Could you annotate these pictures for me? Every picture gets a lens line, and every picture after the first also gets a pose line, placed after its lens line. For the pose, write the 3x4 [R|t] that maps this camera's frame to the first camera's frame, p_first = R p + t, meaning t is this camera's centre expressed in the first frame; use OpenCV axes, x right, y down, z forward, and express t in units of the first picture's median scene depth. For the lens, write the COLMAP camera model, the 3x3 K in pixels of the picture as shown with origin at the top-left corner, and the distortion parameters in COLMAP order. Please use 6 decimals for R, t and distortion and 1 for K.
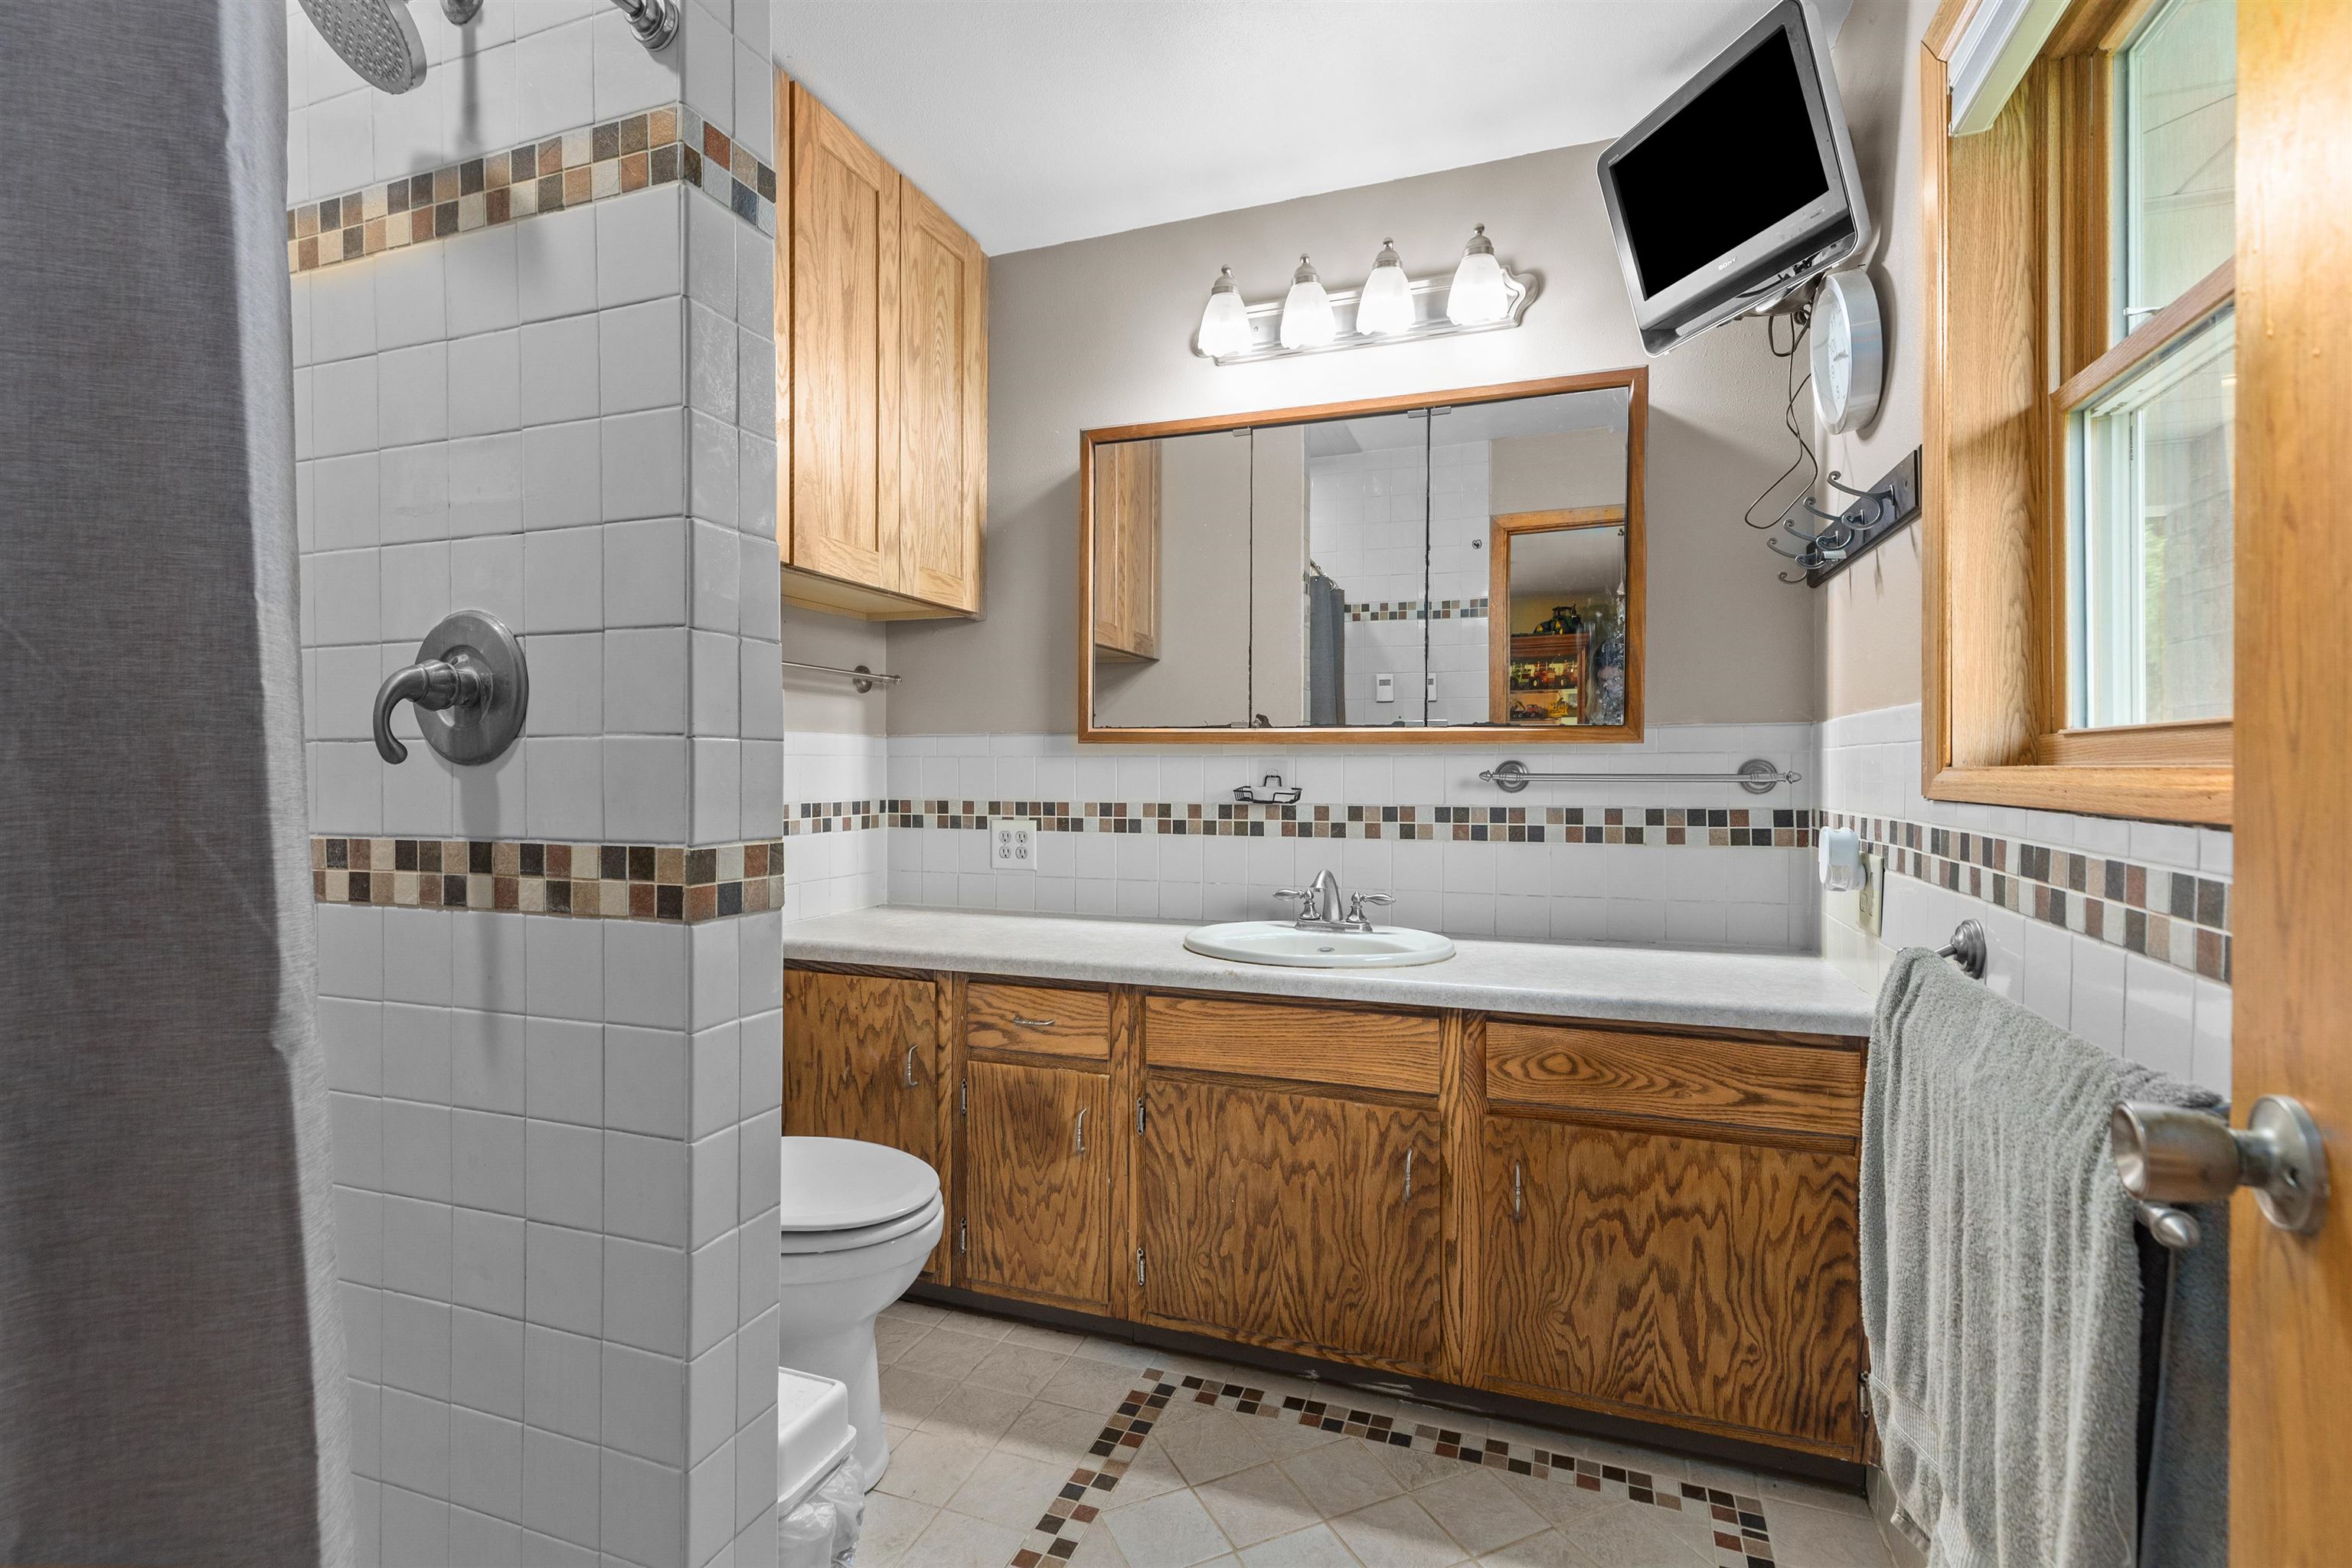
lens RADIAL K [[1063.1, 0, 1170.1], [0, 1063.1, 777.7], [0, 0, 1]] dist [0.002373, -0.000210]
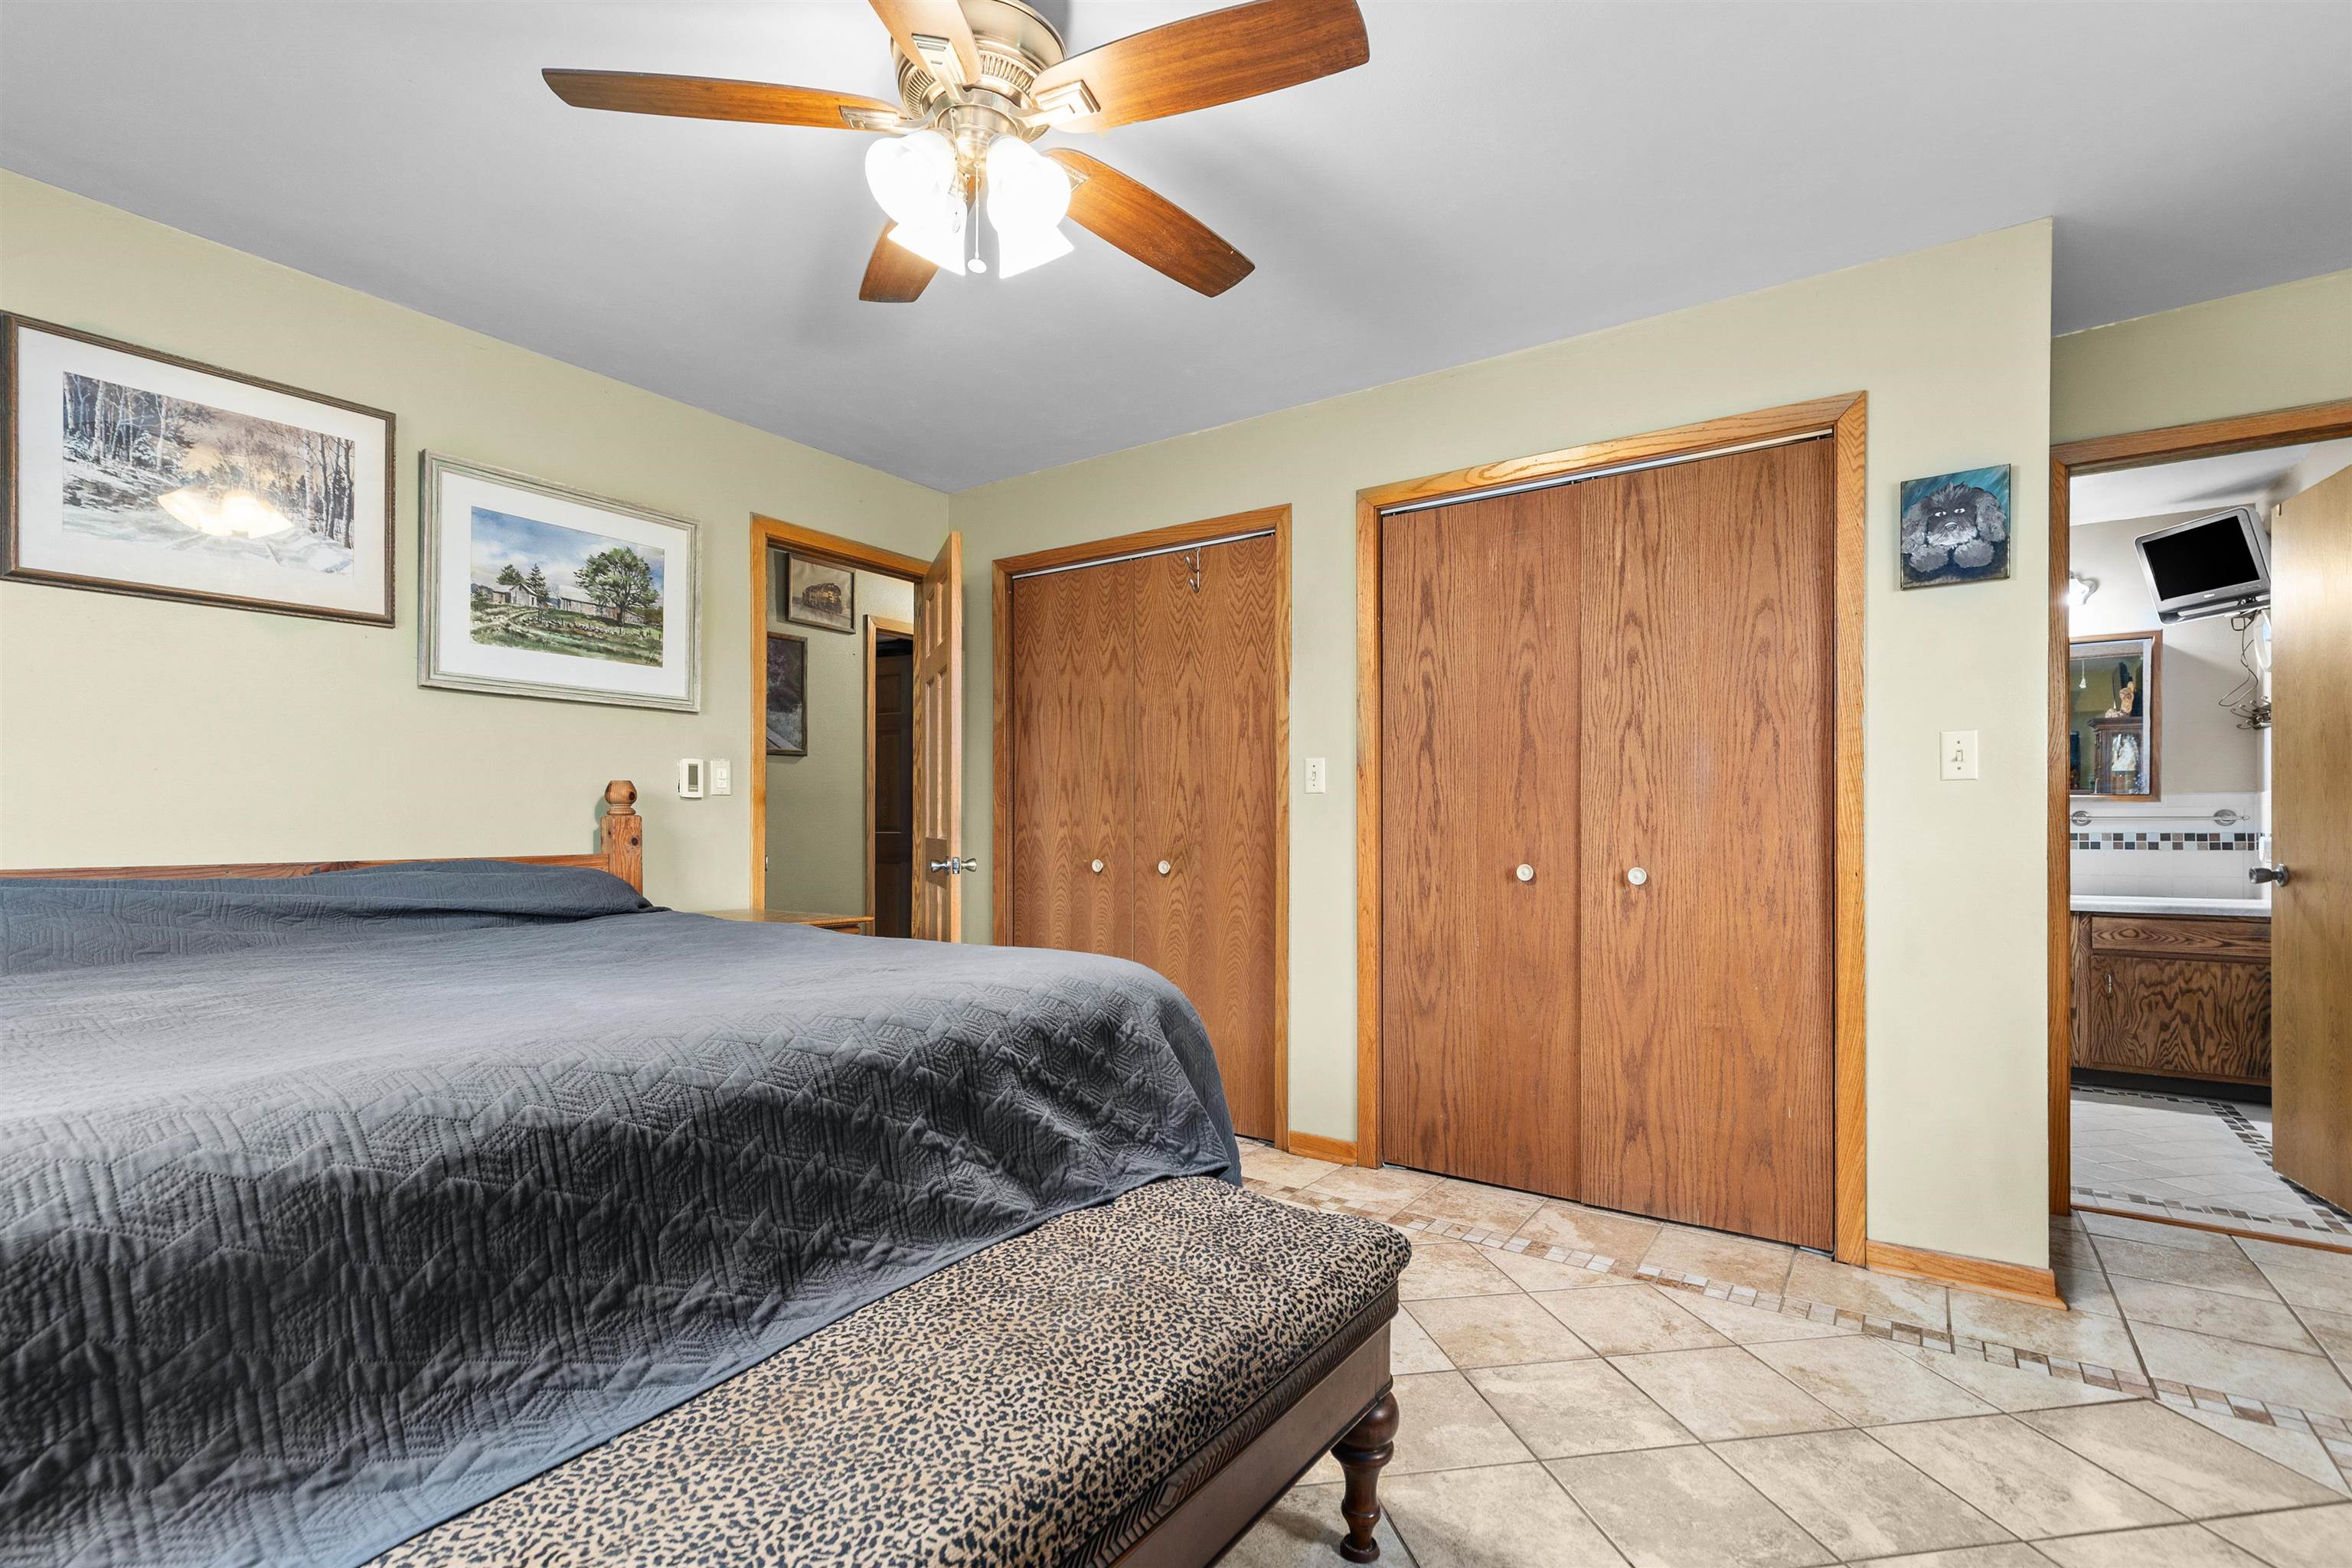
lens RADIAL K [[1063.1, 0, 1174.9], [0, 1063.1, 826.4], [0, 0, 1]] dist [0.002373, -0.000210]
pose [[0.967040, 0.000635, -0.254624, -1.141197], [-0.003329, 0.999943, -0.010149, 0.055241], [0.254603, 0.010662, 0.966987, -1.943802]]
